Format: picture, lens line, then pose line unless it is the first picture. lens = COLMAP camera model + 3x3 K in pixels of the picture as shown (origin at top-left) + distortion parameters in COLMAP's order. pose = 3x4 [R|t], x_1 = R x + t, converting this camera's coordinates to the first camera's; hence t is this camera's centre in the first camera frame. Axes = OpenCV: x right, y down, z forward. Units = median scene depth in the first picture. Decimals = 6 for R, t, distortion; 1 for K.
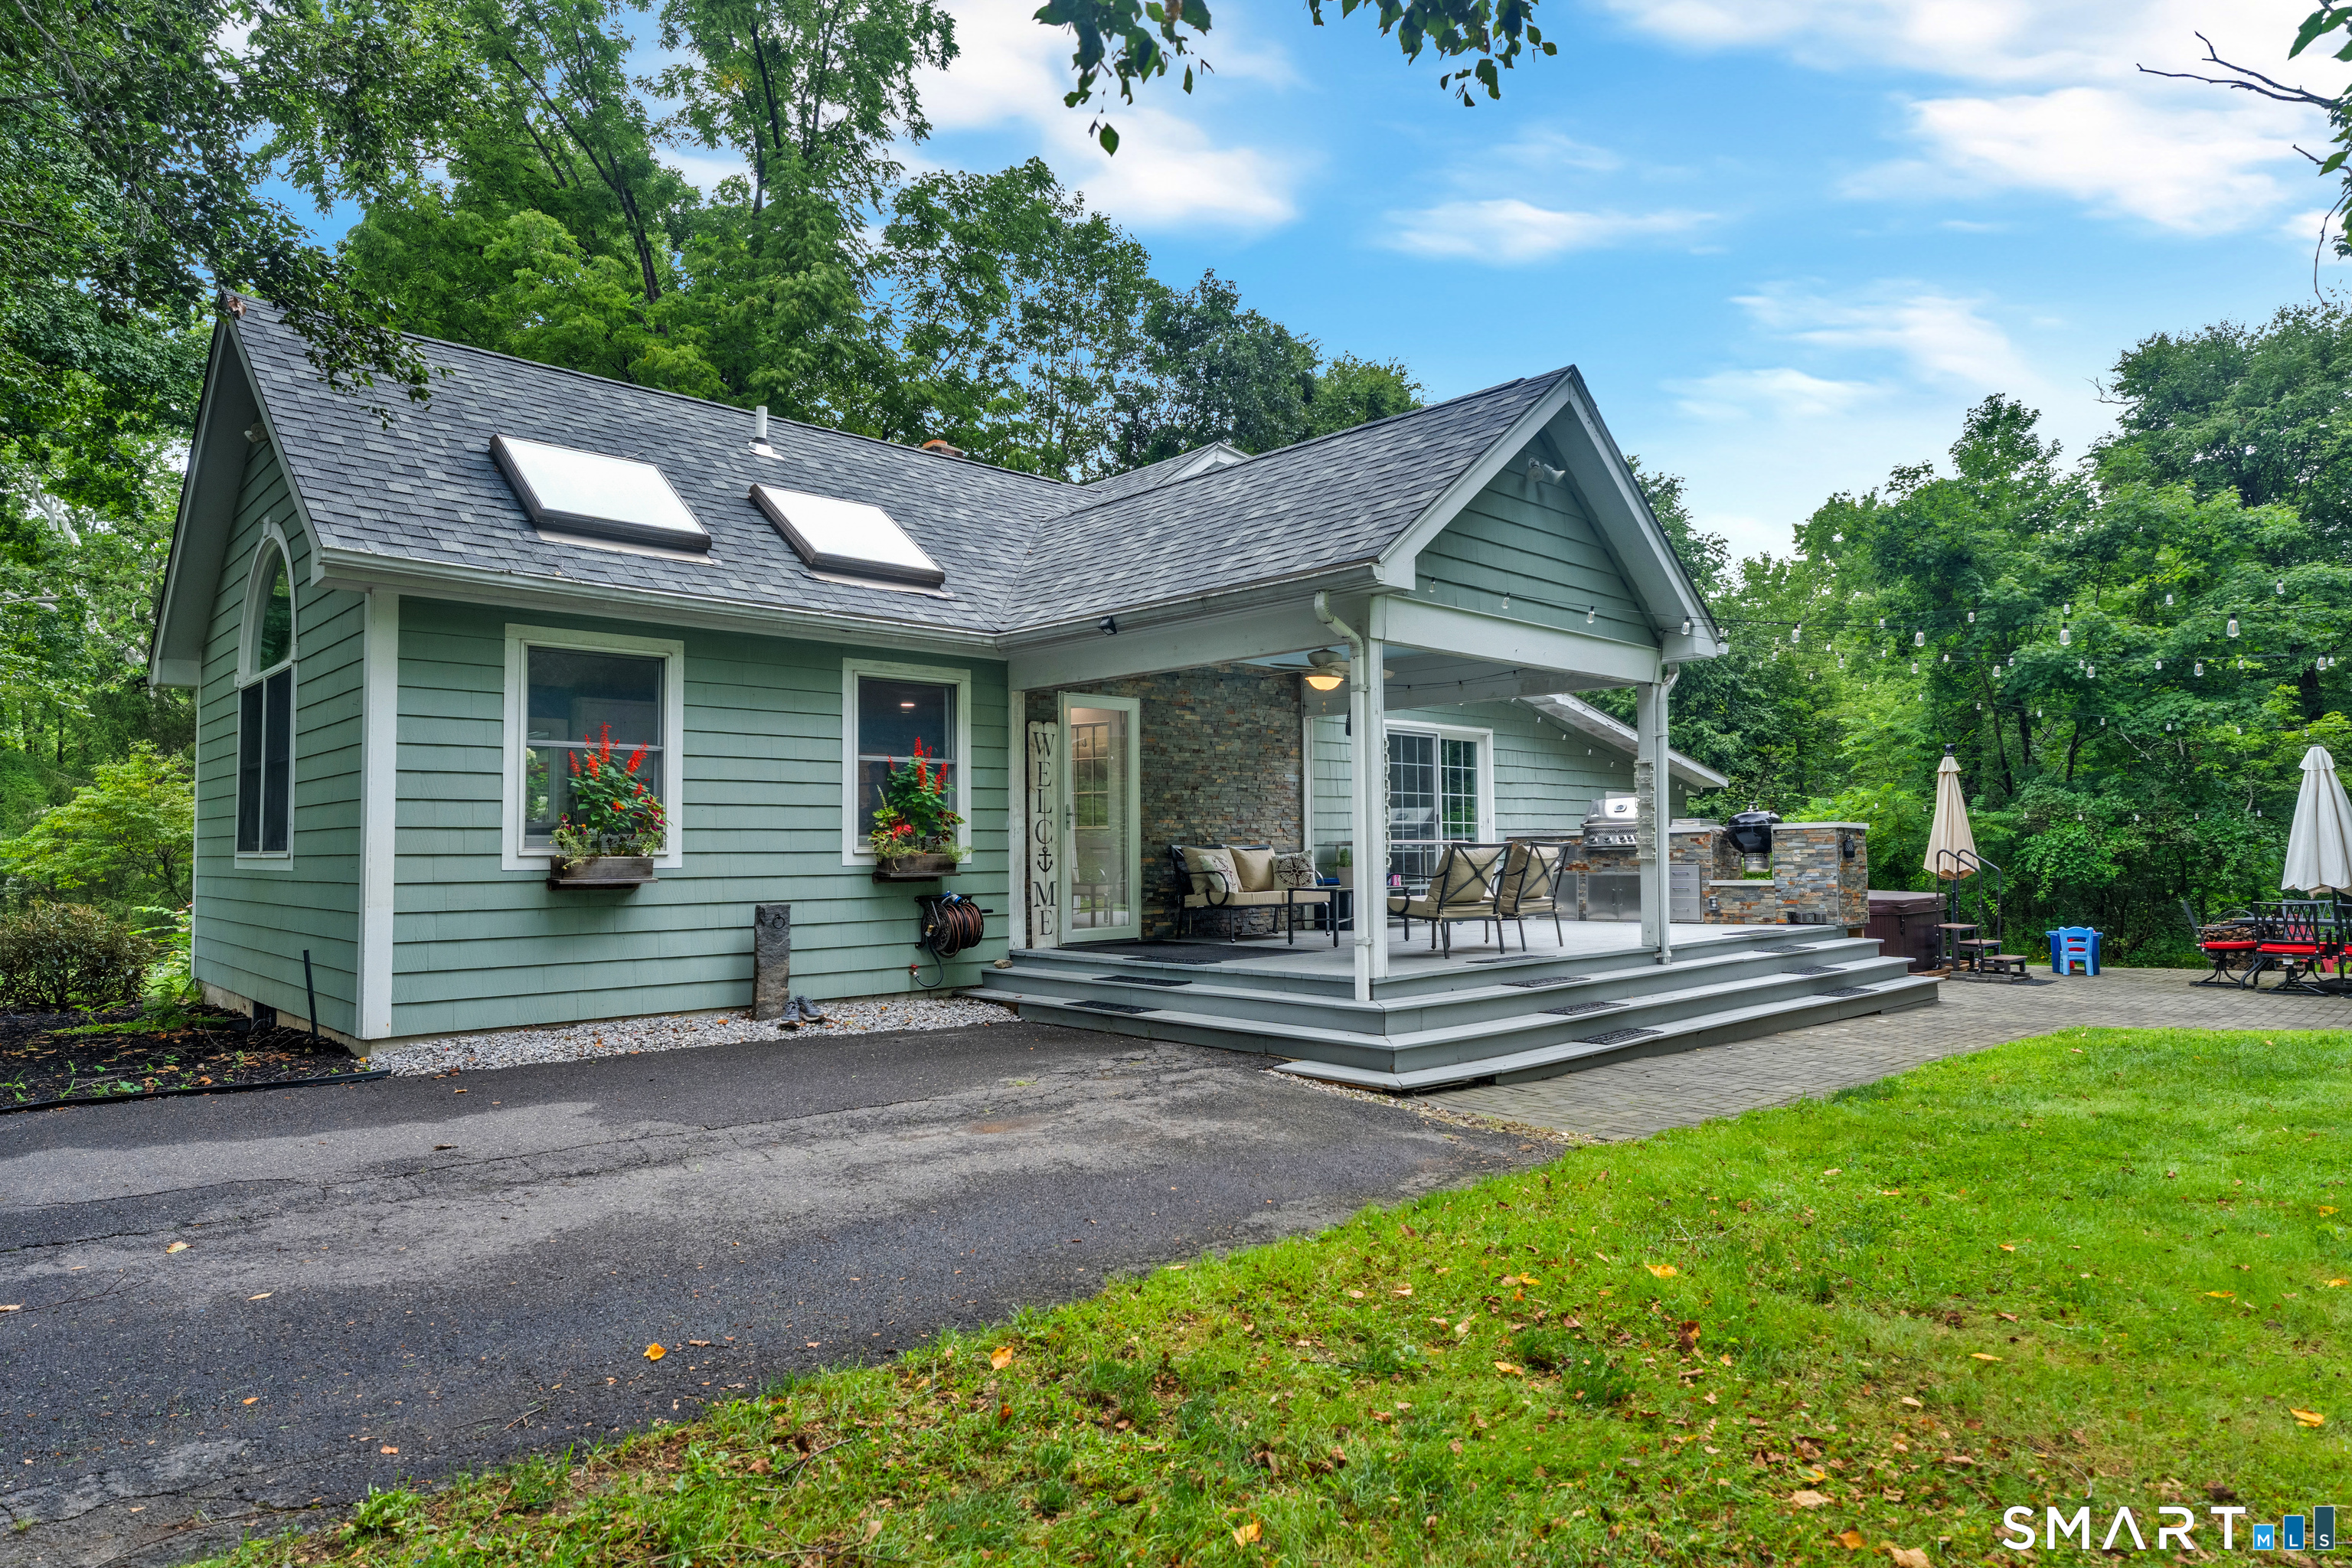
lens RADIAL K [[1375.1, 0, 1180.6], [0, 1375.1, 784.1], [0, 0, 1]] dist [-0.000328, 0.000448]
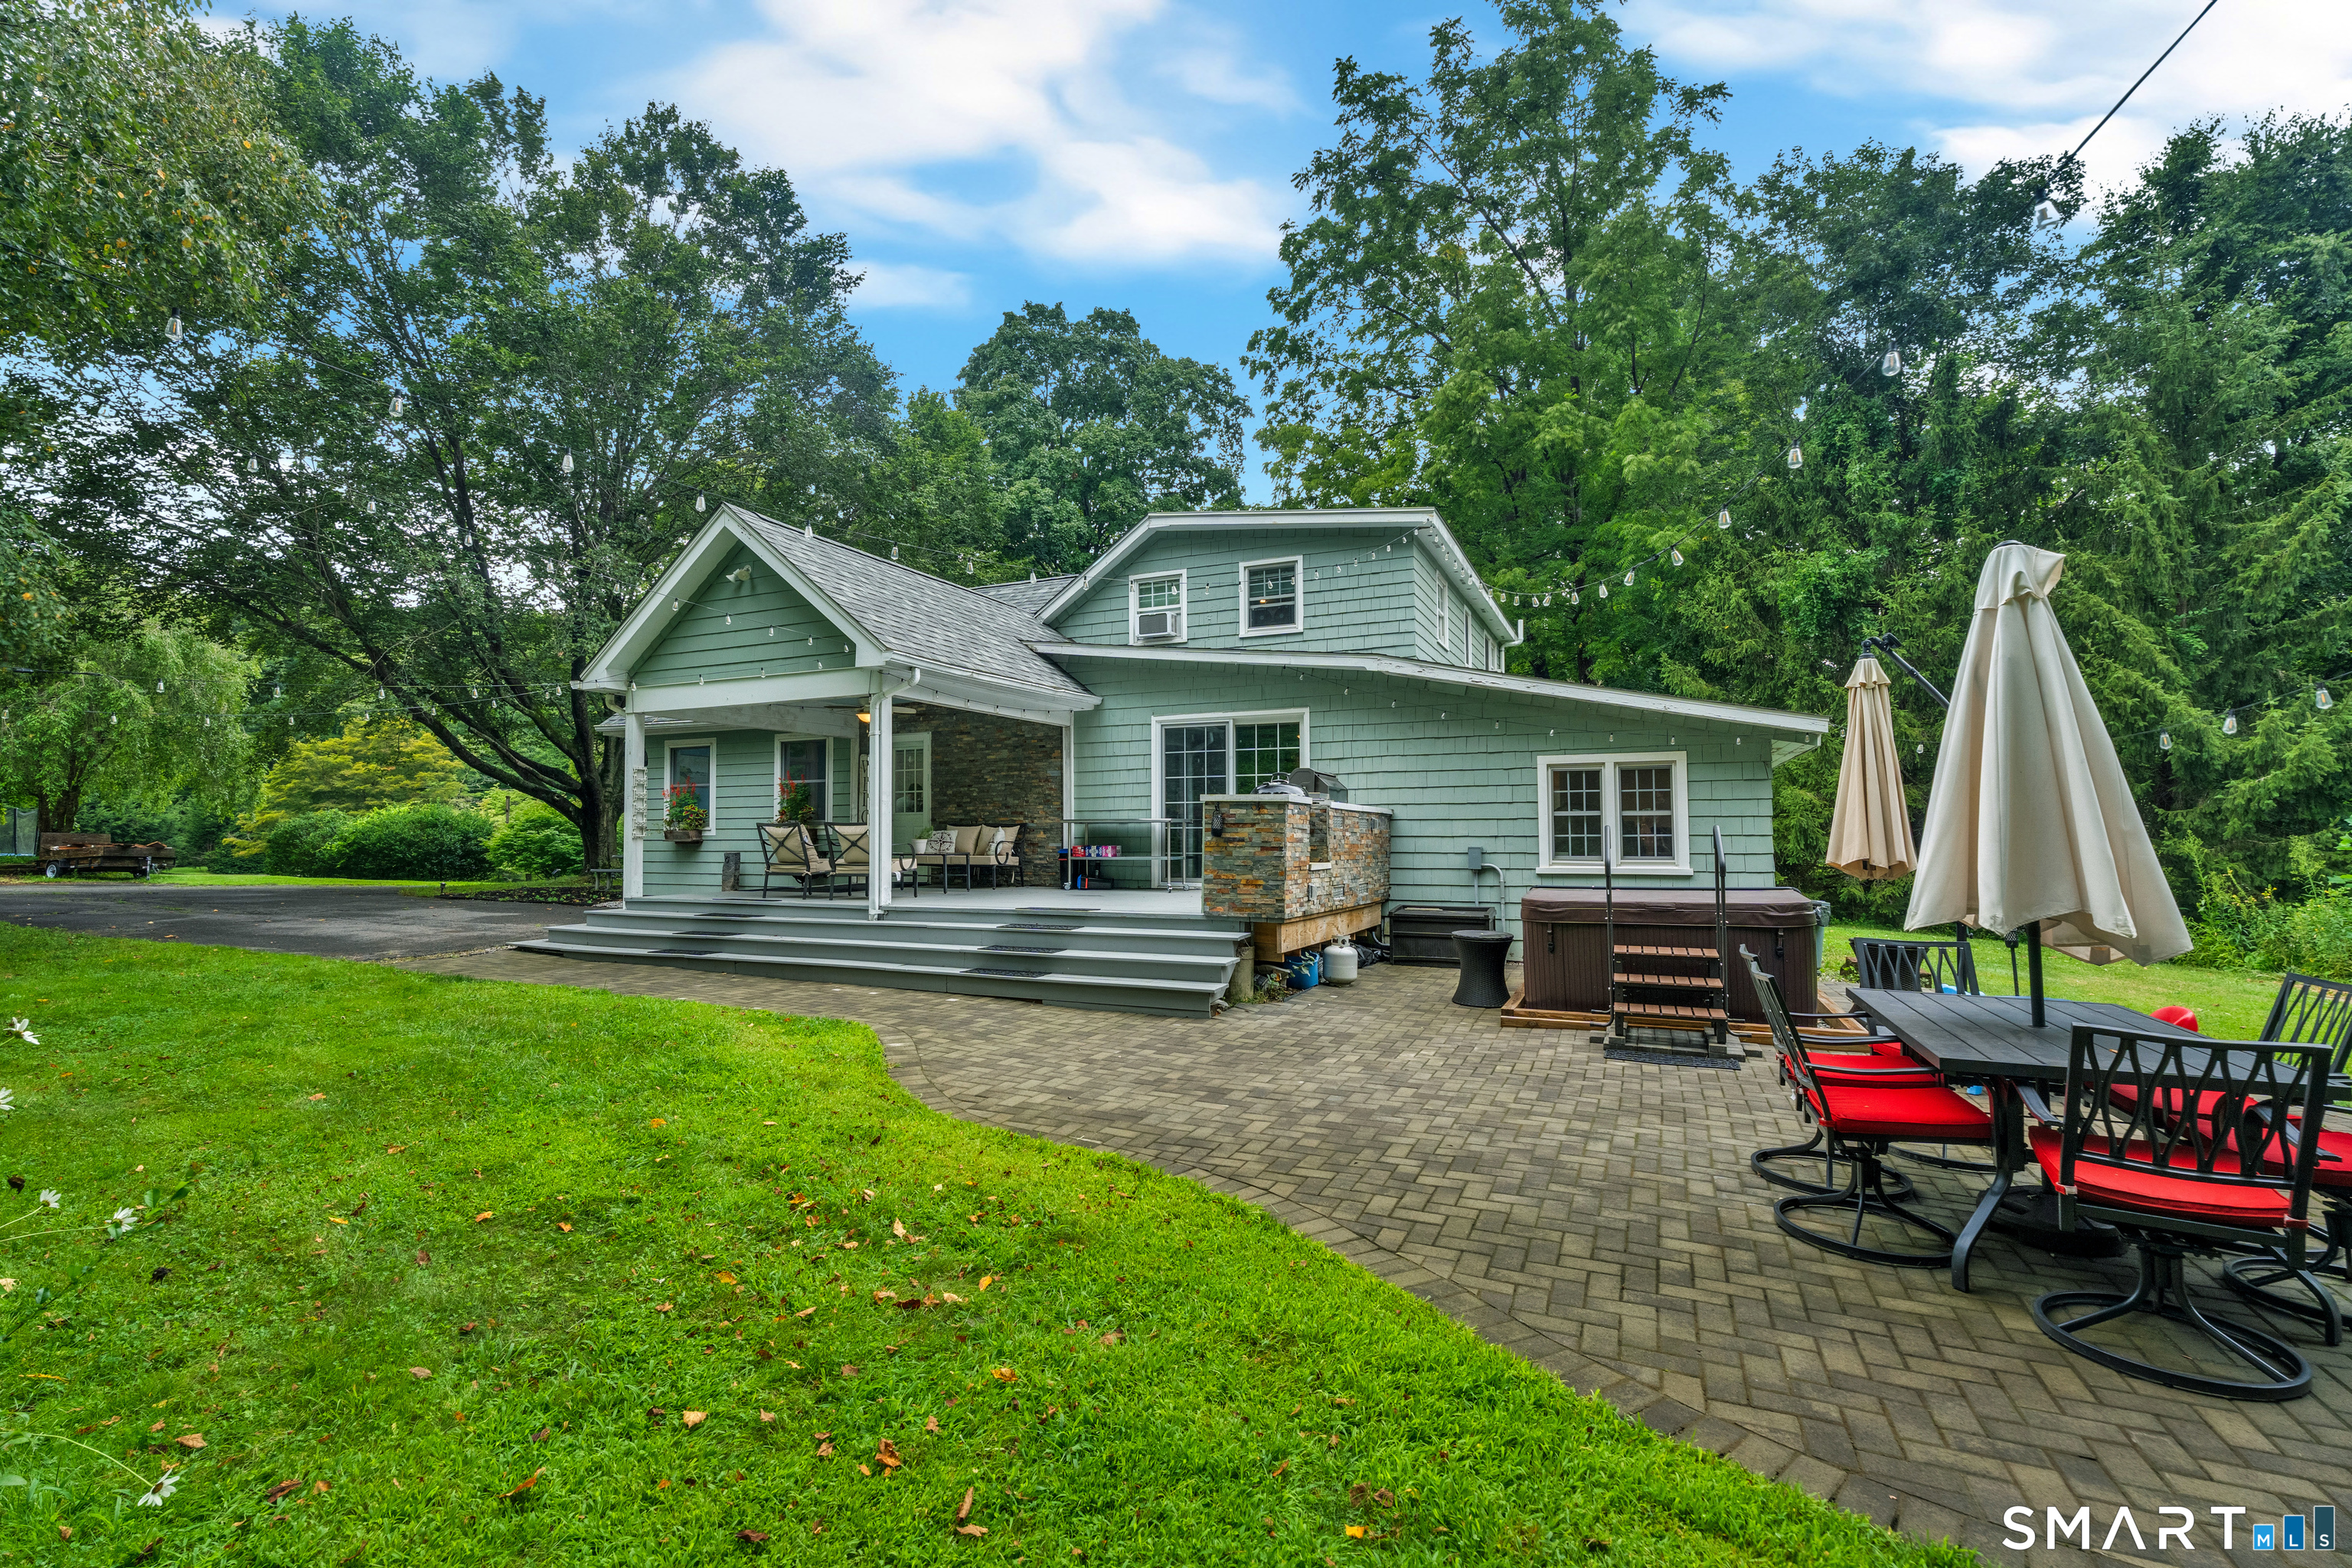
lens RADIAL K [[1038.3, 0, 1174.0], [0, 1038.3, 790.4], [0, 0, 1]] dist [-0.000320, -0.000007]
pose [[0.364487, -0.051269, -0.929796, 0.942739], [0.035150, 0.998529, -0.041280, 0.051566], [0.930545, -0.017636, 0.365753, 0.651104]]
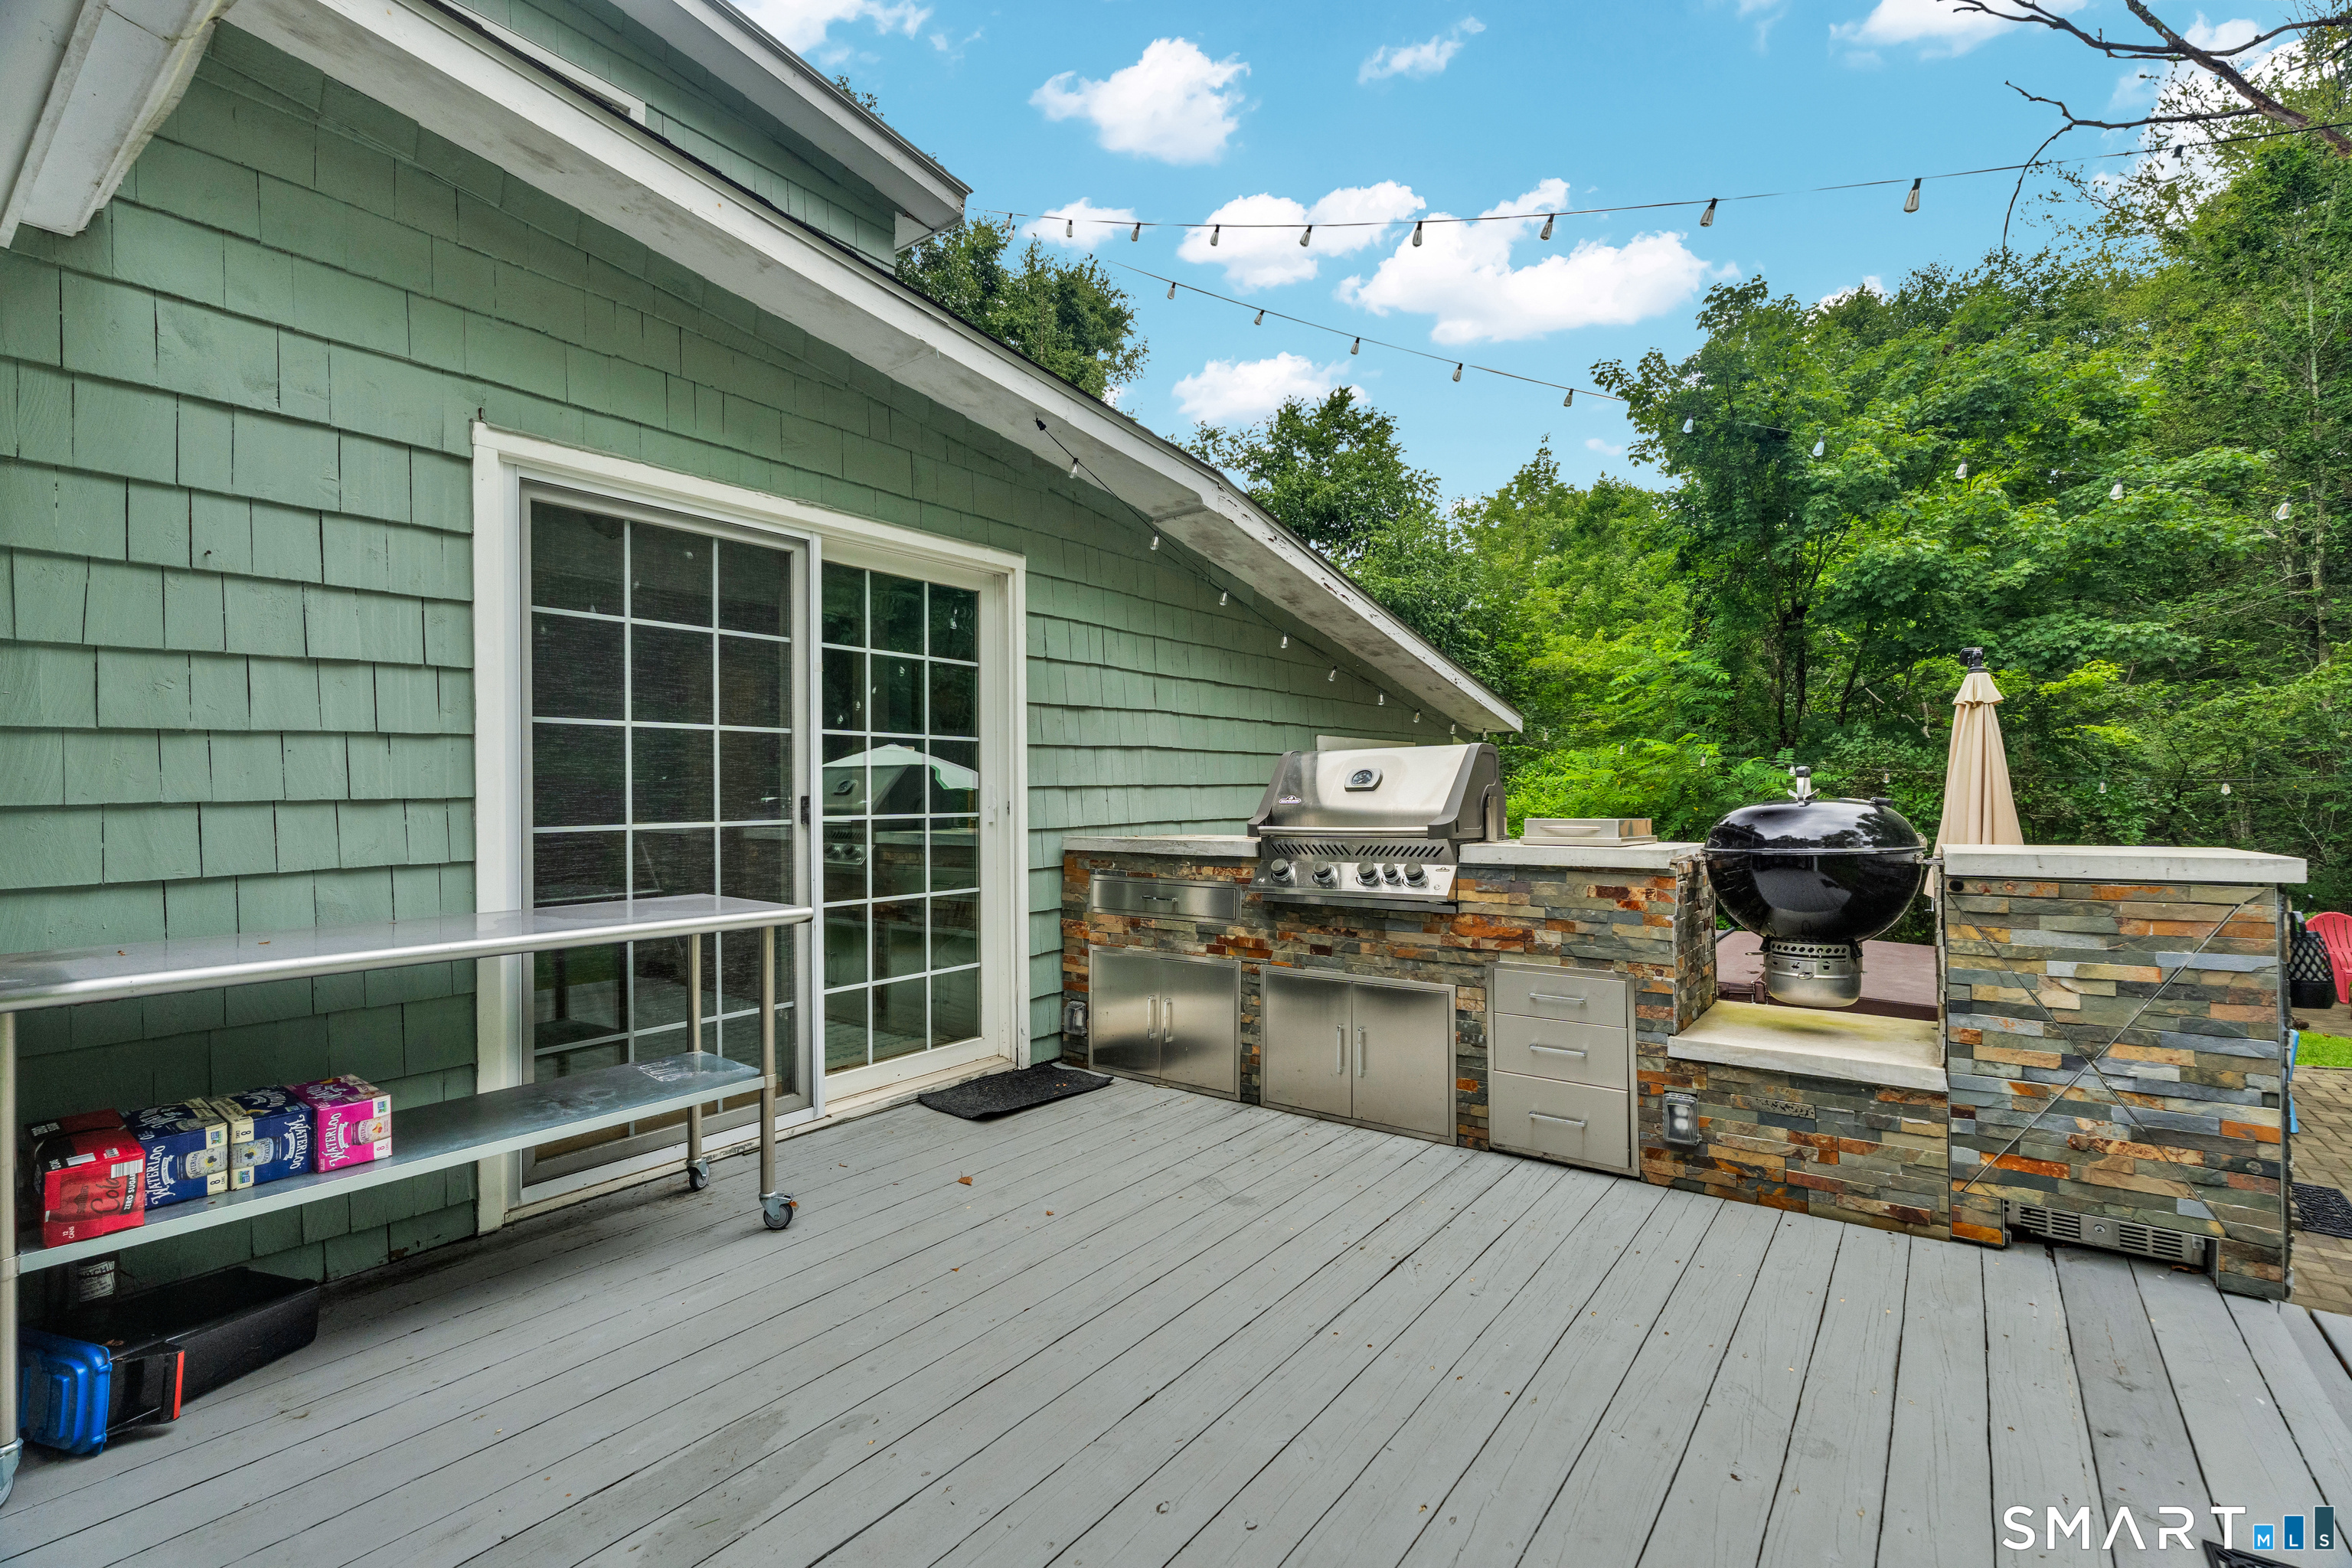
lens RADIAL K [[1038.3, 0, 1175.6], [0, 1038.3, 777.7], [0, 0, 1]] dist [-0.000320, -0.000007]
pose [[0.985587, 0.002473, 0.169152, 0.229061], [-0.009044, 0.999233, 0.038088, 0.007650], [-0.168928, -0.039069, 0.984854, 0.749327]]
